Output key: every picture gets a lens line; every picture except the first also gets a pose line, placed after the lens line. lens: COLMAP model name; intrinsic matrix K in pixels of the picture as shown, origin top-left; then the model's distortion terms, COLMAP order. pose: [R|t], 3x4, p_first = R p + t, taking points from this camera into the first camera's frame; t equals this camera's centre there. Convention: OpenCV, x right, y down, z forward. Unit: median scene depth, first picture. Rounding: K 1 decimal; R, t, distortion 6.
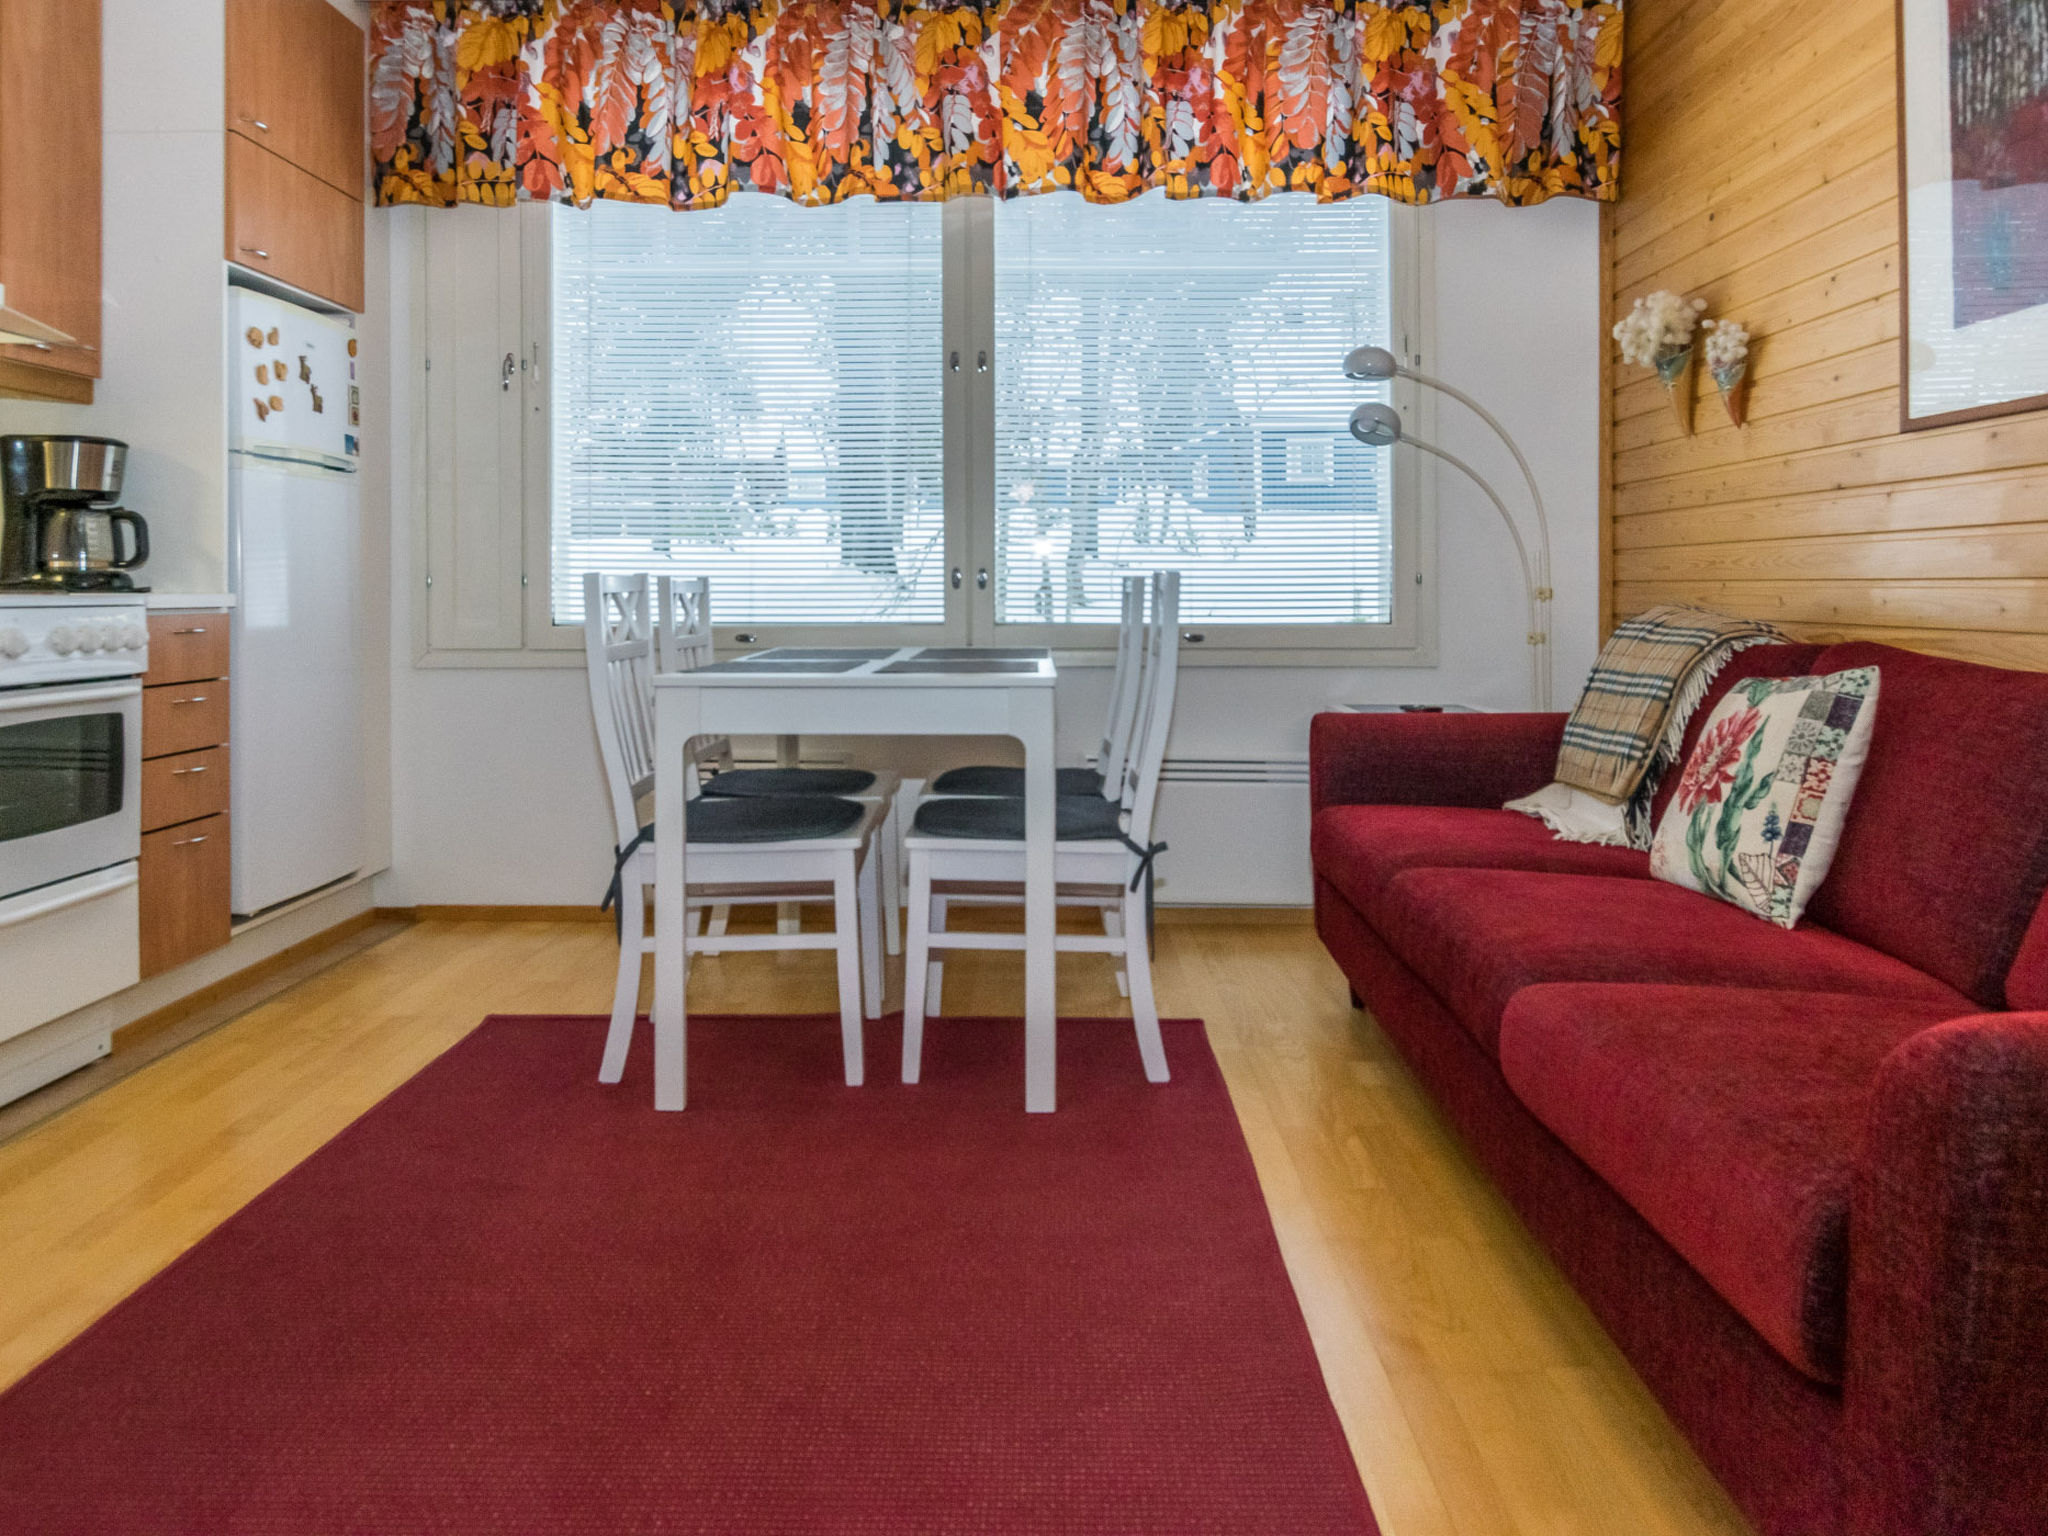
lens RADIAL K [[1397.6, 0, 1024.9], [0, 1397.6, 589.2], [0, 0, 1]] dist [-0.000799, 0.001921]
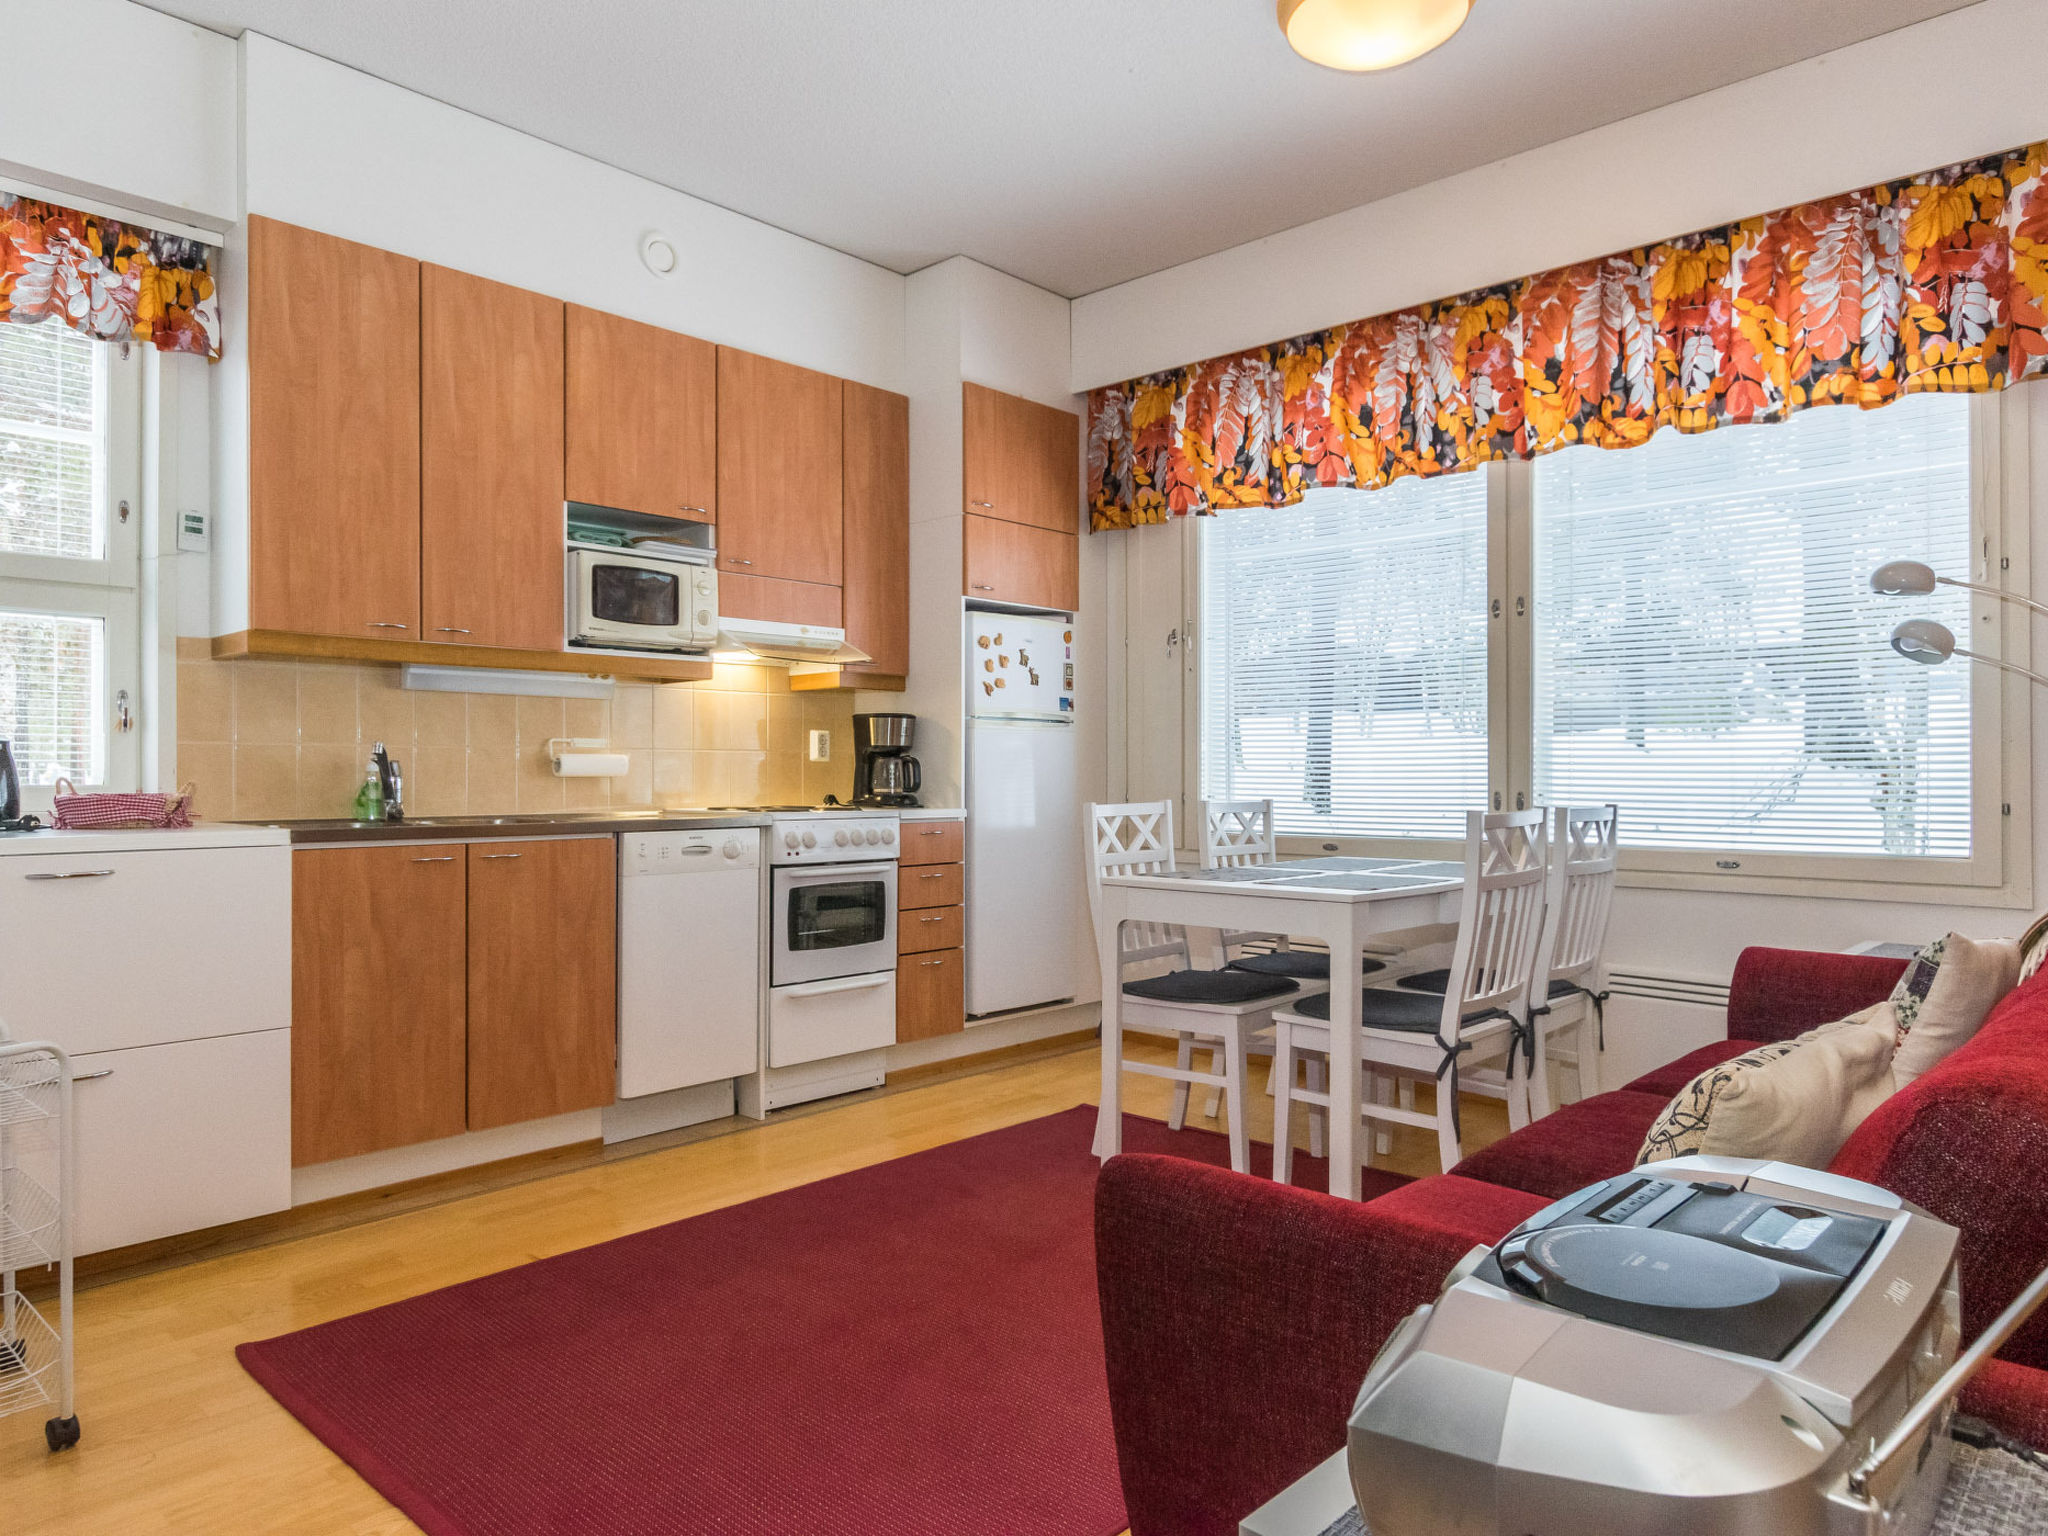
lens RADIAL K [[1336.2, 0, 1024.0], [0, 1336.2, 768.0], [0, 0, 1]] dist [0.001798, 0.000580]
pose [[0.740411, -0.002833, -0.672149, 0.405208], [-0.001474, 0.999982, -0.005838, -0.028033], [0.672153, 0.005313, 0.740393, -0.053109]]
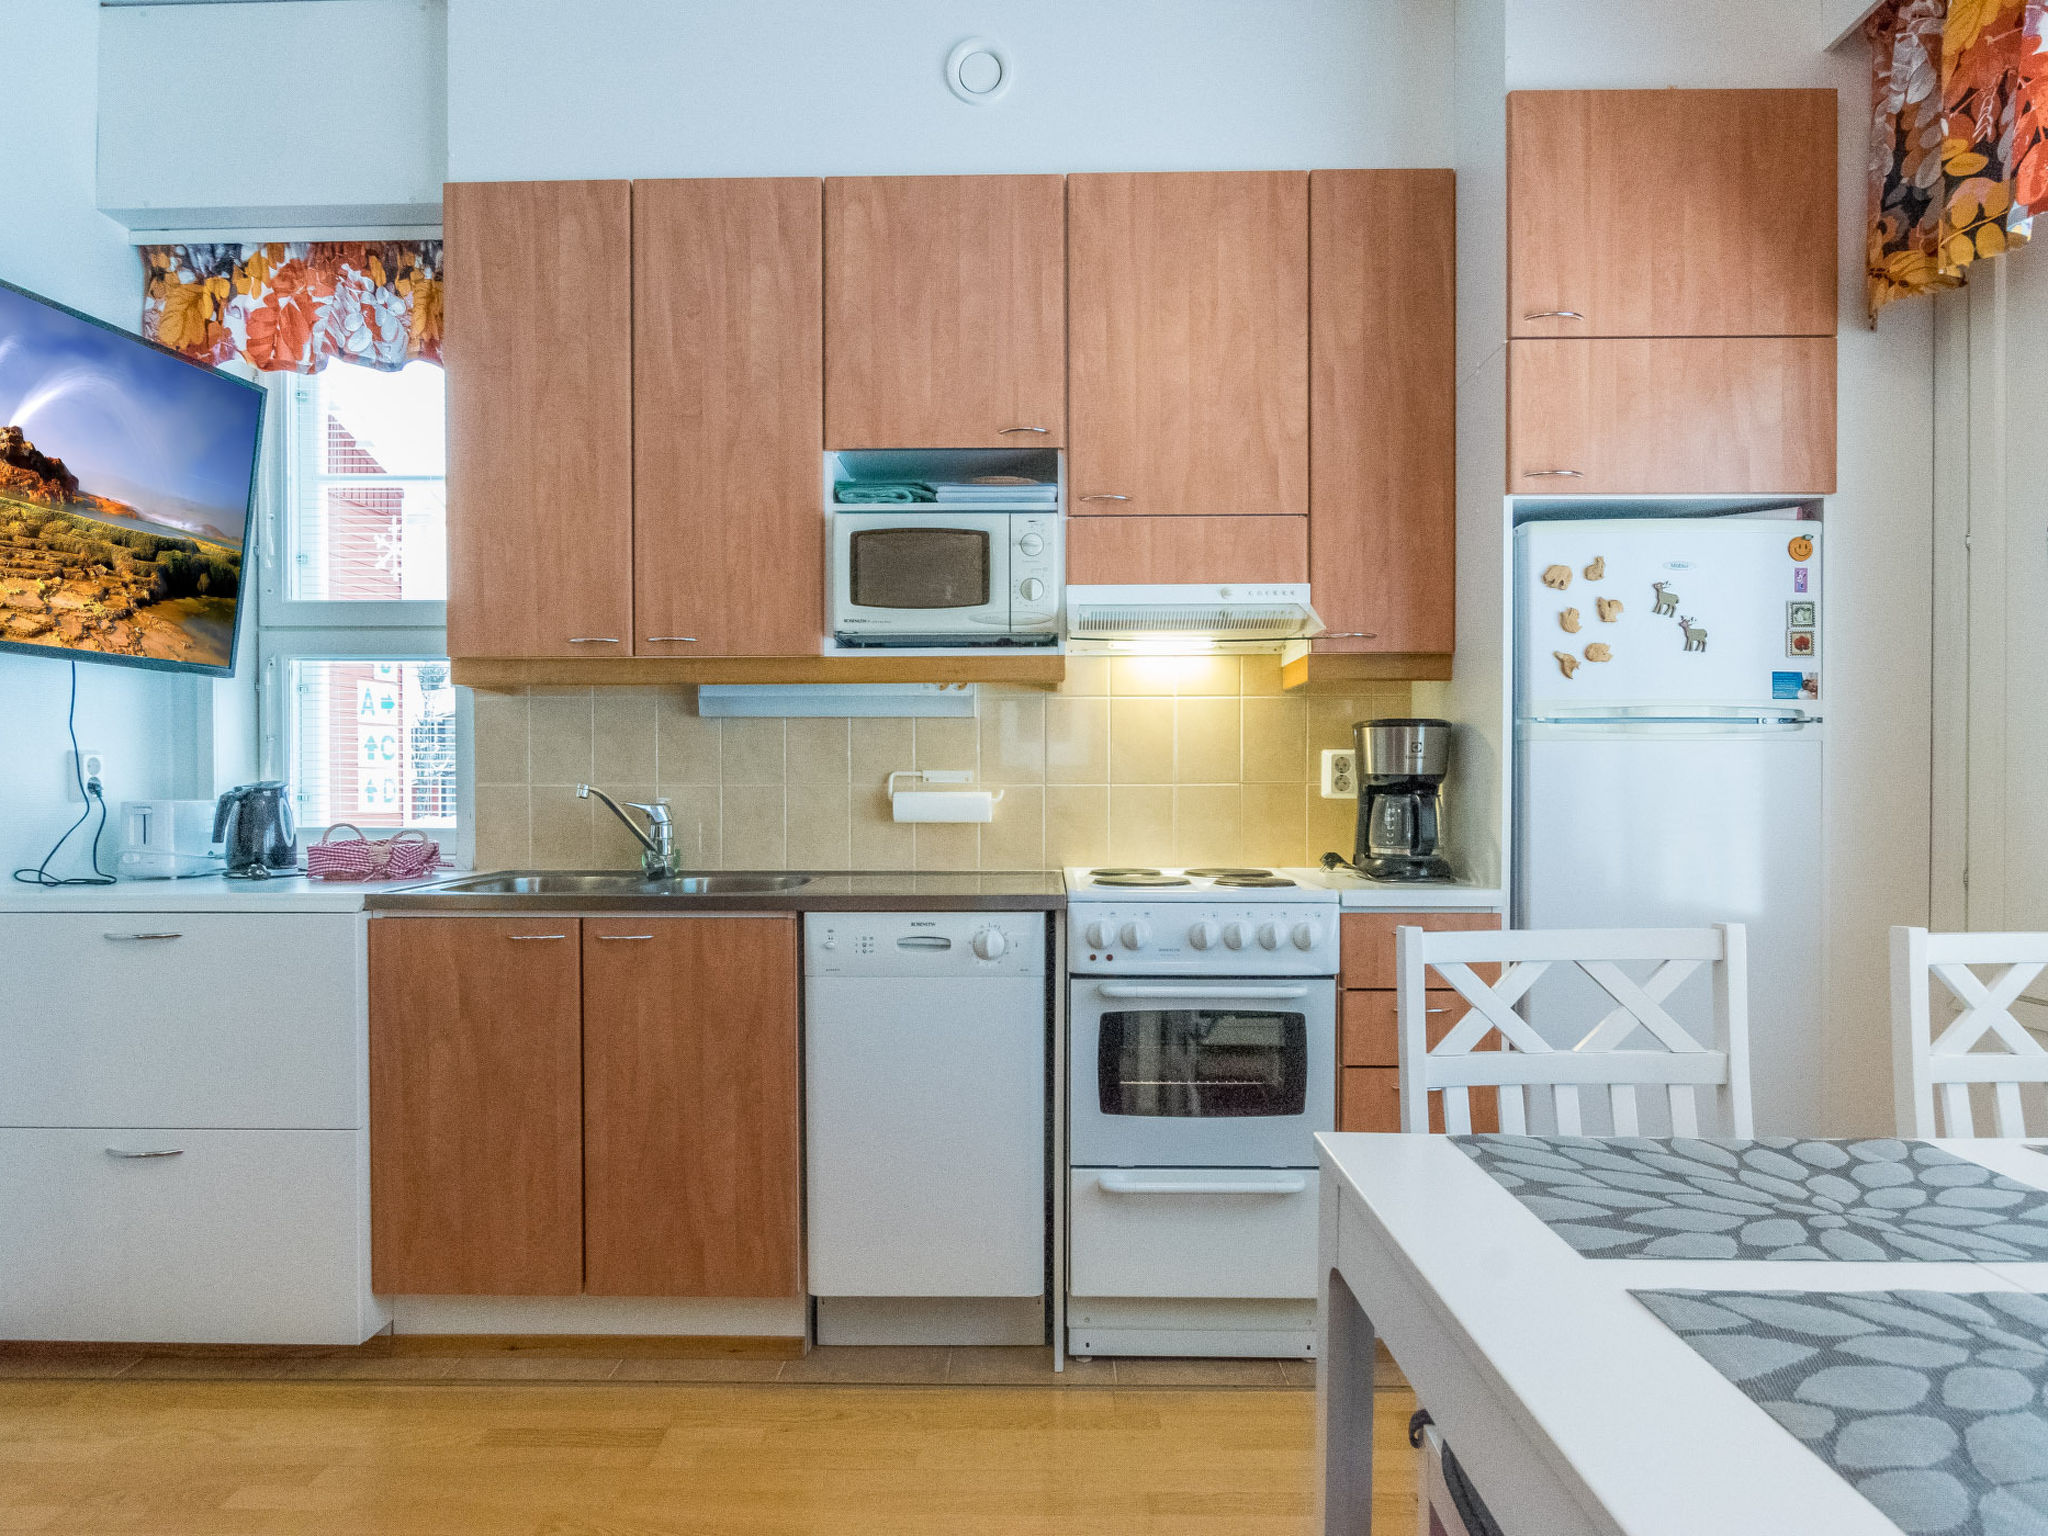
lens RADIAL K [[1233.1, 0, 1028.0], [0, 1233.1, 800.2], [0, 0, 1]] dist [-0.006230, -0.001093]
pose [[-0.011870, 0.012959, -0.999846, 0.148025], [-0.000398, 0.999916, 0.012964, -0.050775], [0.999929, 0.000552, -0.011864, 0.599475]]
